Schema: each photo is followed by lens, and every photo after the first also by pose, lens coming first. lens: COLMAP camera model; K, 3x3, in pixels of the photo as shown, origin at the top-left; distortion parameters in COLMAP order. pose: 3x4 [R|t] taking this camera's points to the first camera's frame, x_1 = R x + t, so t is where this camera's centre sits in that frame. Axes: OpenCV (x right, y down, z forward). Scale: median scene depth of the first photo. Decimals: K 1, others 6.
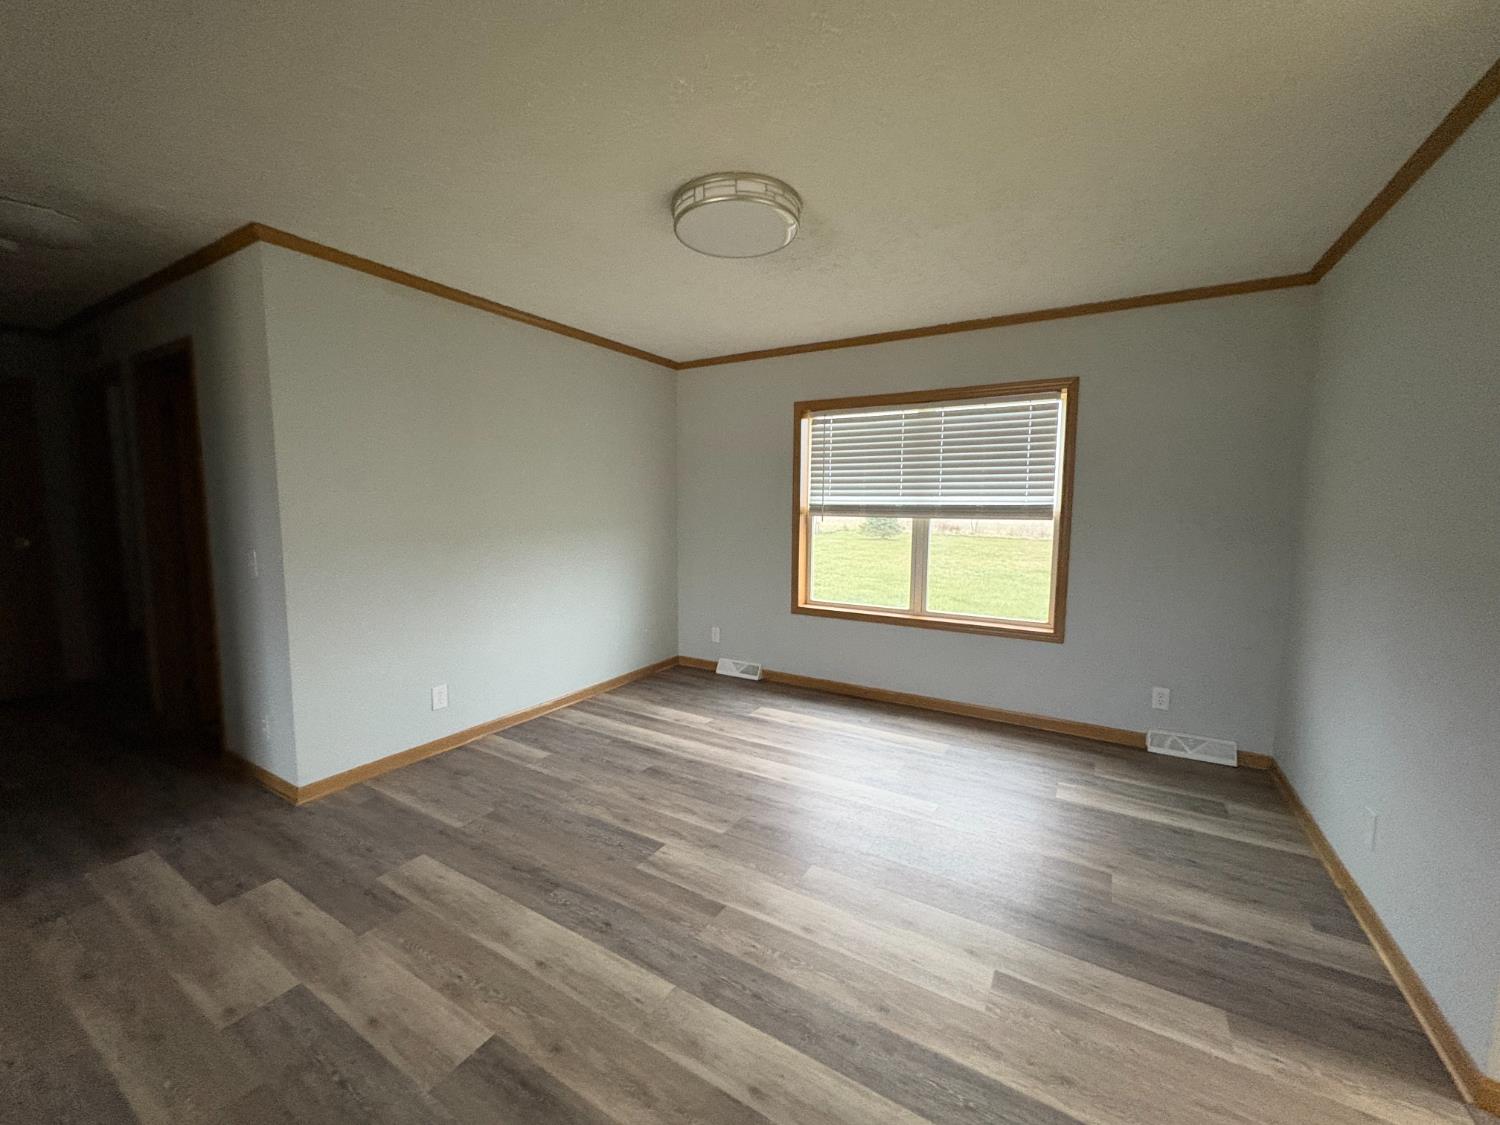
lens RADIAL K [[601.4, 0, 745.7], [0, 601.4, 555.5], [0, 0, 1]] dist [0.000098, 0.000052]
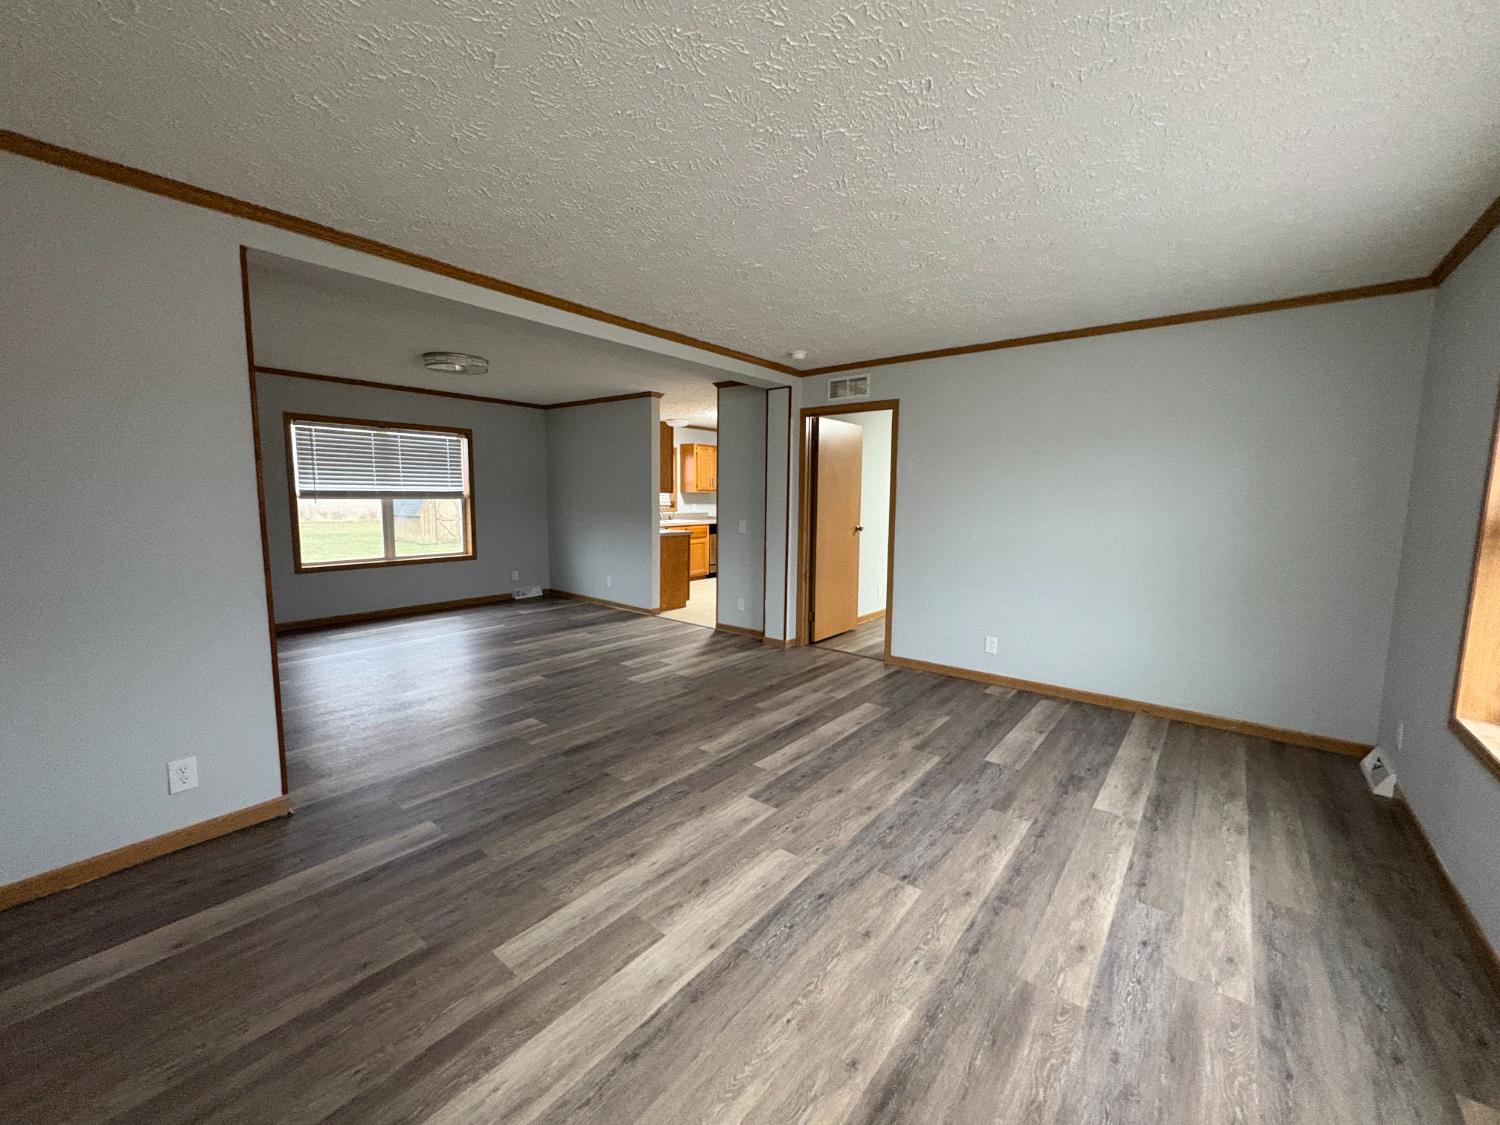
lens RADIAL K [[601.4, 0, 749.3], [0, 601.4, 562.9], [0, 0, 1]] dist [0.000098, 0.000052]
pose [[0.126712, -0.115478, 0.985195, -1.185186], [0.081071, 0.991083, 0.105741, 0.015271], [-0.988621, 0.066472, 0.134944, -0.159881]]
